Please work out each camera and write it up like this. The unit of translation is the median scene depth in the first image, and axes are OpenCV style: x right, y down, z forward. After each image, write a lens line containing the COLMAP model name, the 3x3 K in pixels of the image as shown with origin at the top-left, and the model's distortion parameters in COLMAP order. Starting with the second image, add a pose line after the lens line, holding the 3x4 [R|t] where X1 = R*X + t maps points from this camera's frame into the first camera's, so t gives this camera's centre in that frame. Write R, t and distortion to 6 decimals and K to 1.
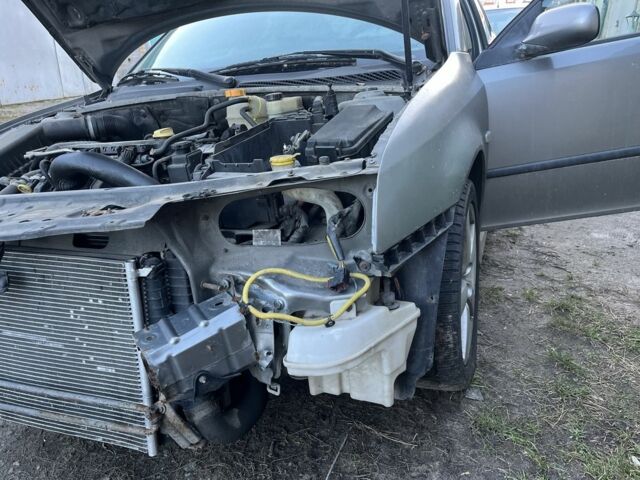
lens RADIAL K [[503.3, 0, 320.0], [0, 503.3, 240.0], [0, 0, 1]] dist [-0.037768, -0.003770]
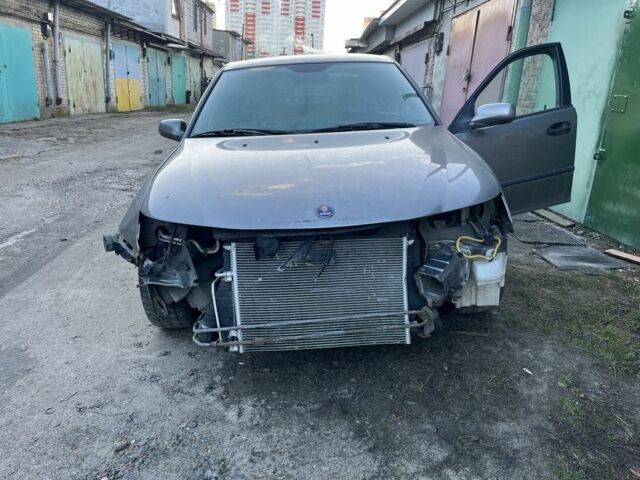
lens RADIAL K [[503.3, 0, 320.0], [0, 503.3, 240.0], [0, 0, 1]] dist [-0.037768, -0.003770]
pose [[0.917525, -0.055885, 0.393732, -1.343772], [0.088058, 0.994050, -0.064111, 0.138724], [-0.387807, 0.093495, 0.916987, -0.616396]]
